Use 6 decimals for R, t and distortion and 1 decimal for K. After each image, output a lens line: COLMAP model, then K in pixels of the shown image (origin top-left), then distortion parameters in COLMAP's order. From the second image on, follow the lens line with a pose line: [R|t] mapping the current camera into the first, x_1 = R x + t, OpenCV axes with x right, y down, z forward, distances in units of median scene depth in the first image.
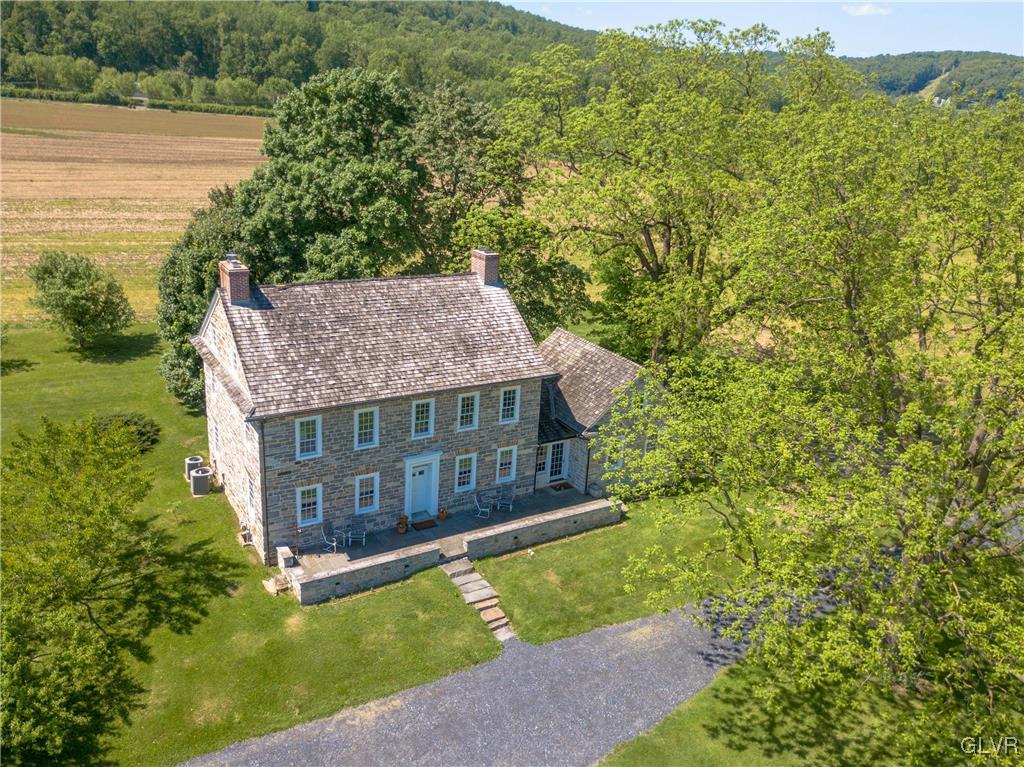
lens RADIAL K [[856.8, 0, 512.0], [0, 856.8, 383.5], [0, 0, 1]] dist [0.005983, 0.009068]
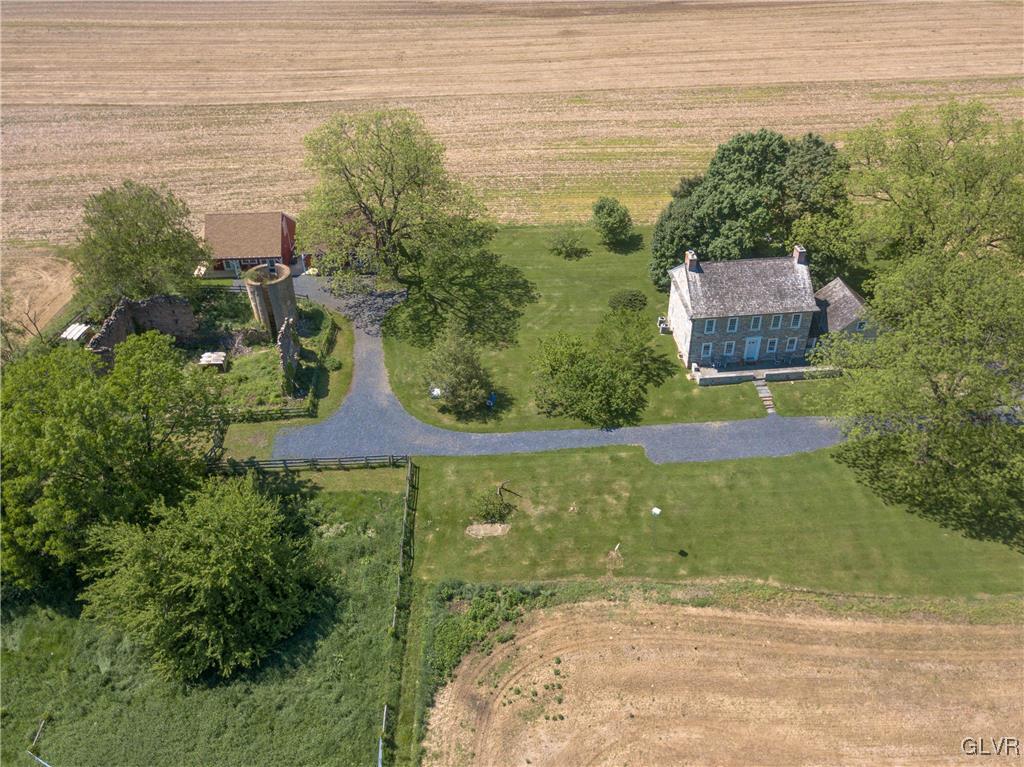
lens RADIAL K [[856.8, 0, 512.0], [0, 856.8, 383.5], [0, 0, 1]] dist [0.005983, 0.009068]
pose [[0.893983, 0.197098, -0.402427, 0.304887], [-0.081389, 0.954554, 0.286710, -0.457040], [0.440648, -0.223561, 0.869396, -1.550748]]
